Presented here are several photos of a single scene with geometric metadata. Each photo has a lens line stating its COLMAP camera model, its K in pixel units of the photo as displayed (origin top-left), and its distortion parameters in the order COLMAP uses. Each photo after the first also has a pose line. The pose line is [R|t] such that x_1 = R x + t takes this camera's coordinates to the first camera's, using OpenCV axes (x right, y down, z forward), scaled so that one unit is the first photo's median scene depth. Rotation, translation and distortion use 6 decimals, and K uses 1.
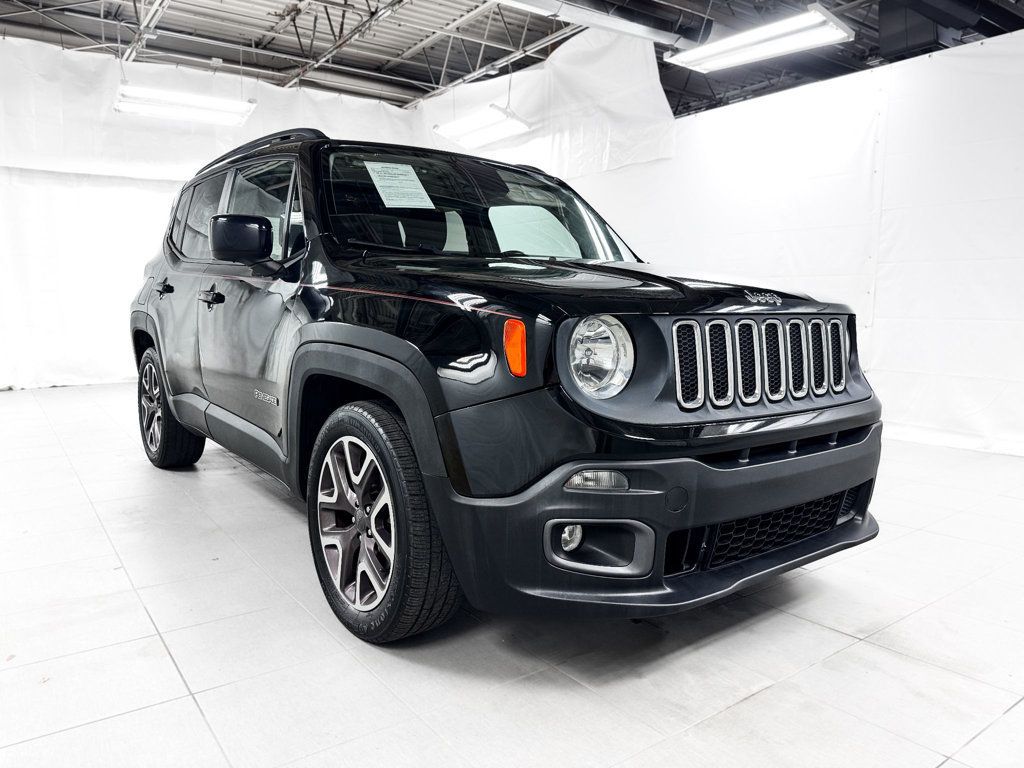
lens RADIAL K [[735.9, 0, 512.0], [0, 735.9, 384.0], [0, 0, 1]] dist [0.018880, -0.007374]
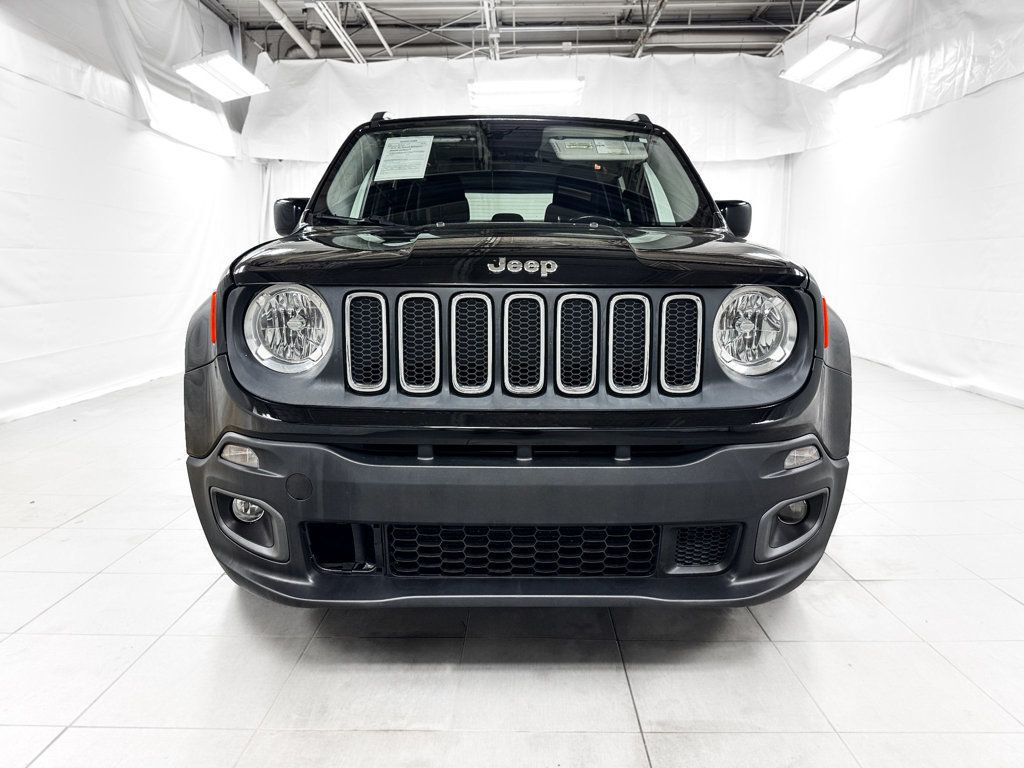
lens RADIAL K [[735.9, 0, 512.0], [0, 735.9, 384.0], [0, 0, 1]] dist [0.018880, -0.007374]
pose [[0.816691, 0.077874, -0.571796, 0.187532], [-0.053990, 0.996818, 0.058645, -0.007939], [0.574543, -0.017023, 0.818297, 0.078289]]
